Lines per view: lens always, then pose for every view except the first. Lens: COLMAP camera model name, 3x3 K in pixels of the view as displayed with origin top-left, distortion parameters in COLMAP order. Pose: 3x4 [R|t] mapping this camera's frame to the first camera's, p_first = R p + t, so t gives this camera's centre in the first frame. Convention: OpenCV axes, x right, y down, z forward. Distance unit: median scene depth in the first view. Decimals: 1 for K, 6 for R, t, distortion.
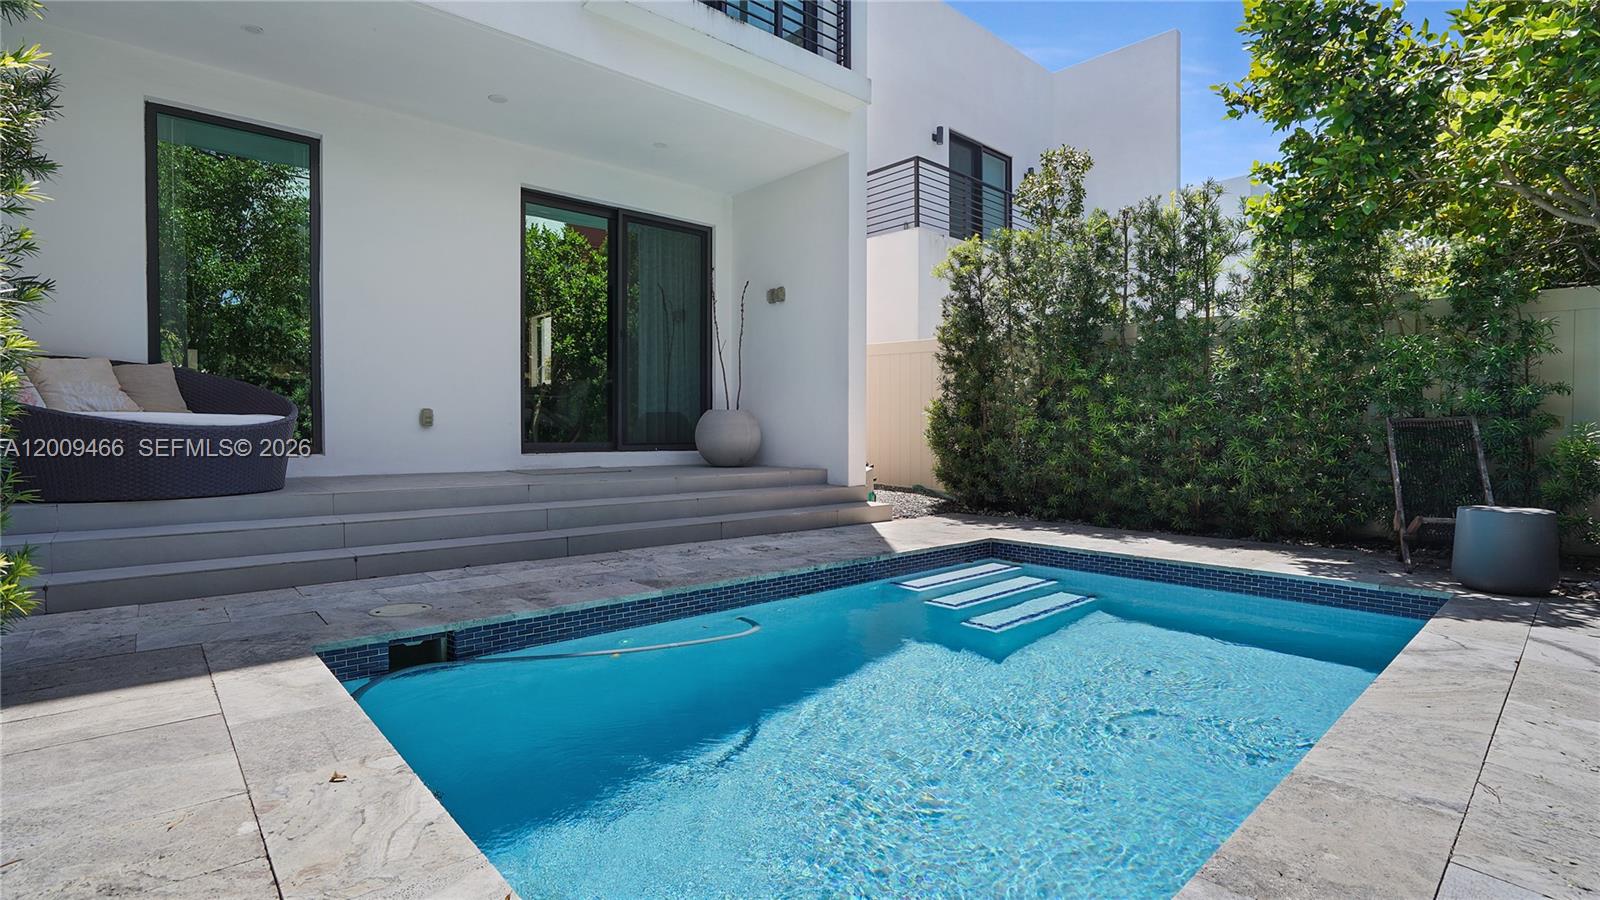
lens RADIAL K [[713.7, 0, 800.0], [0, 713.7, 450.0], [0, 0, 1]] dist [0.000192, 0.013777]
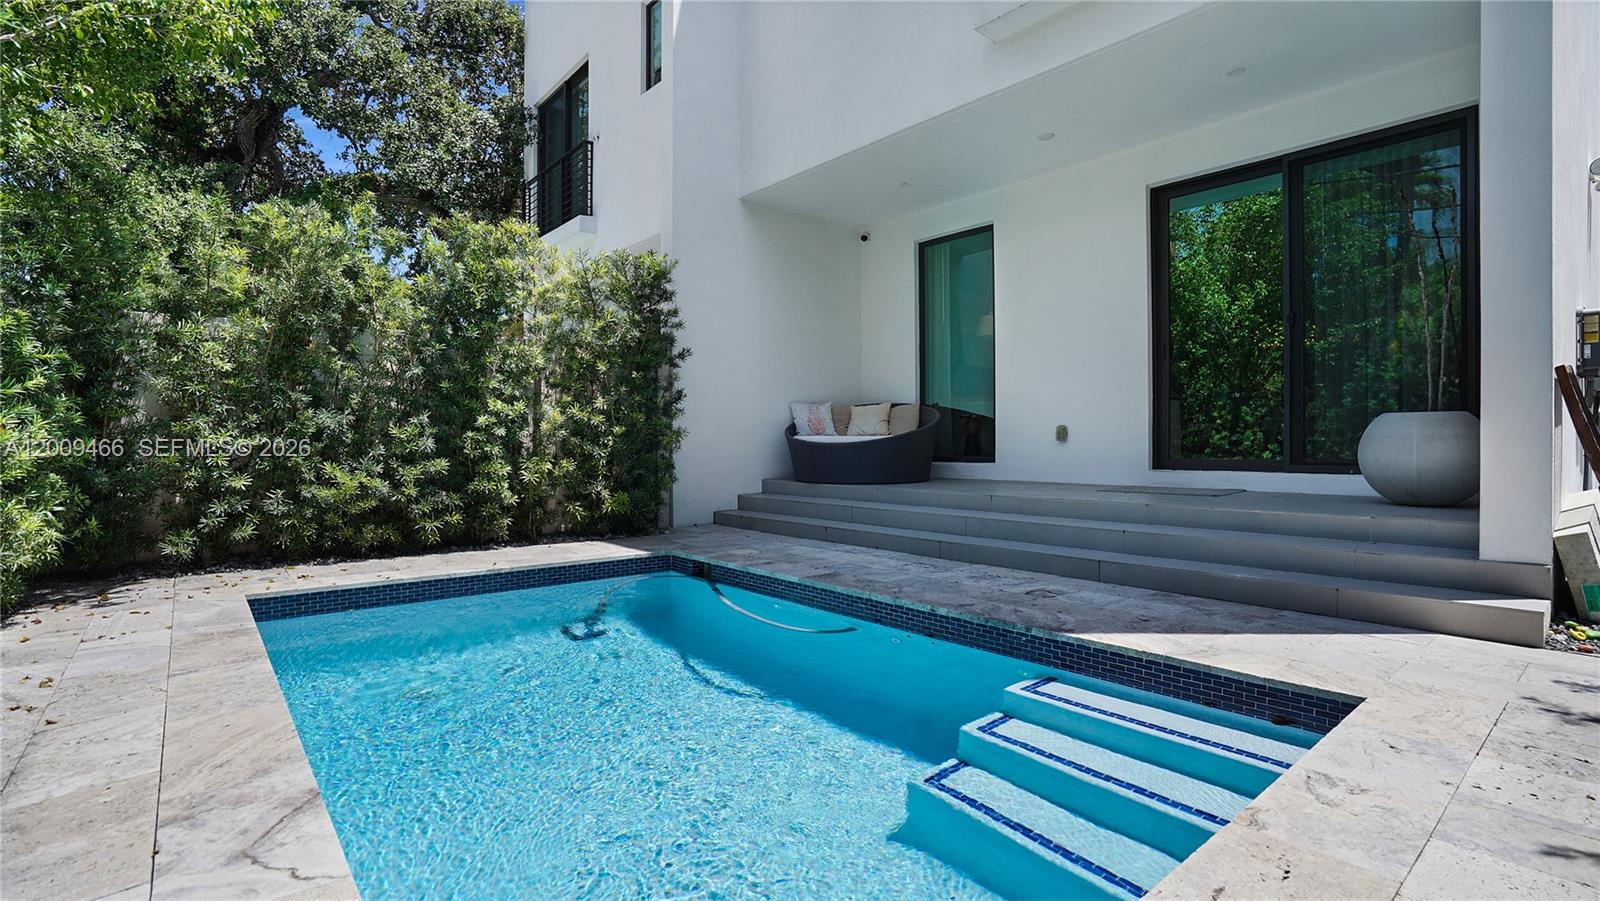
lens RADIAL K [[754.0, 0, 794.0], [0, 754.0, 444.7], [0, 0, 1]] dist [-0.045947, 0.017217]
pose [[-0.045432, -0.006596, -0.998946, 1.673123], [-0.027378, 0.999611, -0.005355, -0.025710], [0.998592, 0.027105, -0.045595, 1.647611]]
